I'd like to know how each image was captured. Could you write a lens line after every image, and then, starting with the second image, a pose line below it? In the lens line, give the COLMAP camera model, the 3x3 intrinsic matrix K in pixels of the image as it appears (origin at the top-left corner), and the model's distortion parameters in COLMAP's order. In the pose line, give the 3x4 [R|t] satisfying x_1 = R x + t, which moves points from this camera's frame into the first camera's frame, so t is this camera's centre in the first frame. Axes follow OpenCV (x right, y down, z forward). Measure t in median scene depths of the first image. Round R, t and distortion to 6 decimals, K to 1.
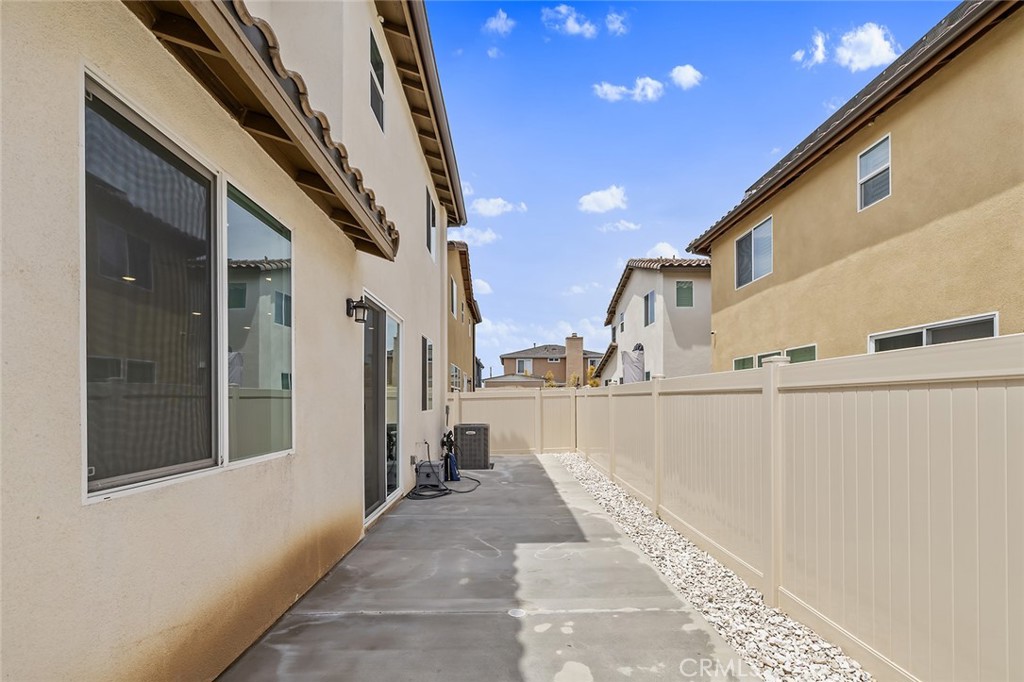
lens RADIAL K [[443.2, 0, 512.4], [0, 443.2, 386.4], [0, 0, 1]] dist [0.000587, 0.000089]
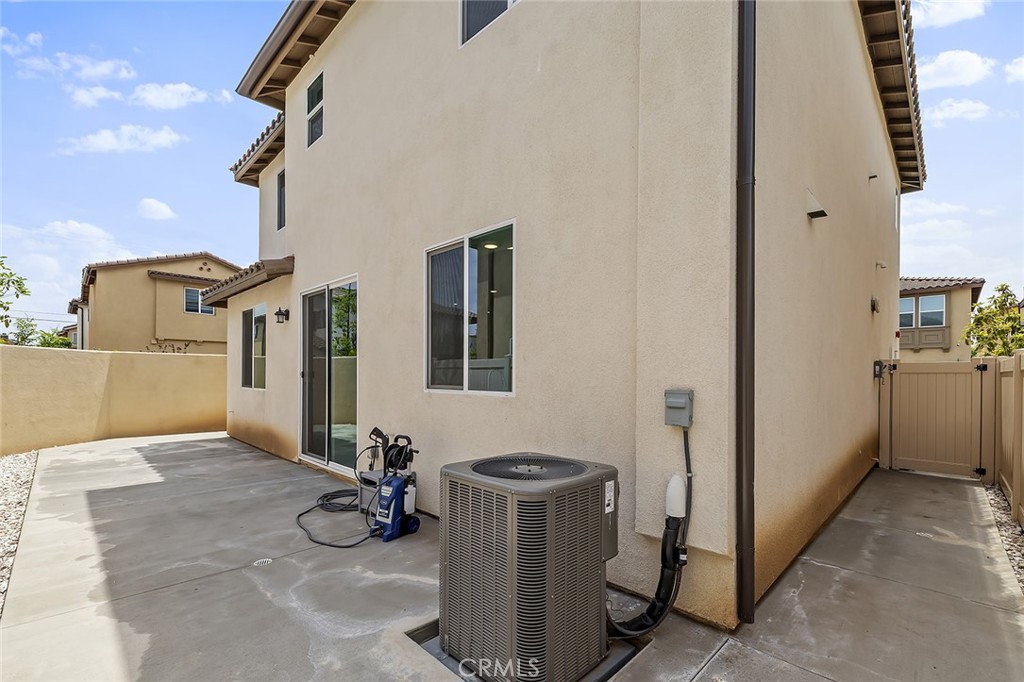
lens RADIAL K [[443.2, 0, 512.4], [0, 443.2, 386.4], [0, 0, 1]] dist [0.000587, 0.000089]
pose [[-0.709799, 0.015058, -0.704243, 0.142992], [0.009459, 0.999885, 0.011845, 0.060286], [0.704341, 0.001746, -0.709860, 1.932550]]
